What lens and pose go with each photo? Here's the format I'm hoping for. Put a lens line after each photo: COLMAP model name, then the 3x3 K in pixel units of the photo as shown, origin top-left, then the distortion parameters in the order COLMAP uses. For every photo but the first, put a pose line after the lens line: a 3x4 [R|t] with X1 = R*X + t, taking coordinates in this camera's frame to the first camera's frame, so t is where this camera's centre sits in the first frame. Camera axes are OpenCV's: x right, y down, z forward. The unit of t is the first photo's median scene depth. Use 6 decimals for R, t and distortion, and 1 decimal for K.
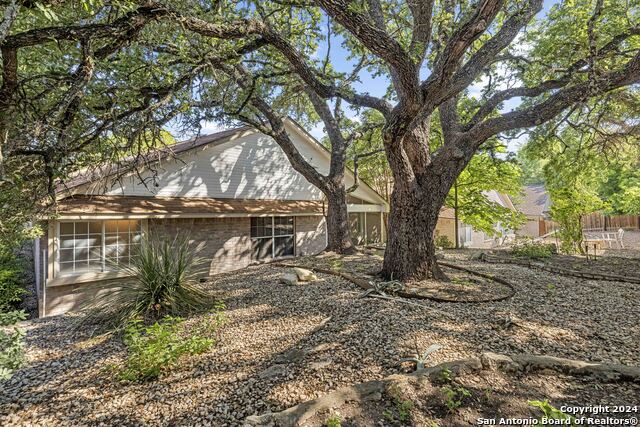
lens RADIAL K [[291.2, 0, 319.9], [0, 291.2, 210.9], [0, 0, 1]] dist [0.003045, -0.000028]
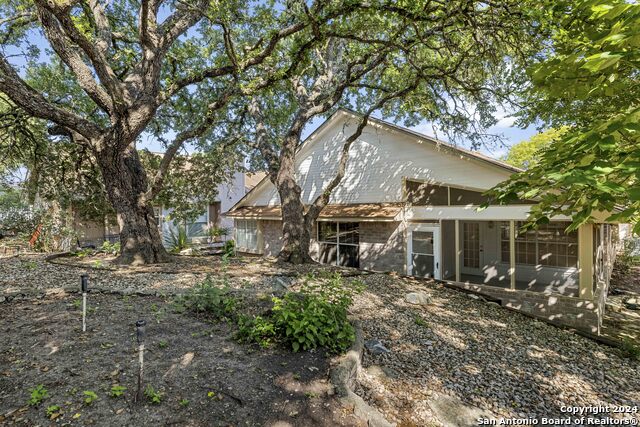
lens RADIAL K [[344.9, 0, 319.9], [0, 344.9, 212.4], [0, 0, 1]] dist [0.007497, 0.000009]
pose [[0.052786, 0.002354, -0.998603, 0.903088], [-0.005587, 0.999982, 0.002062, -0.011829], [0.998590, 0.005471, 0.052798, 0.843616]]
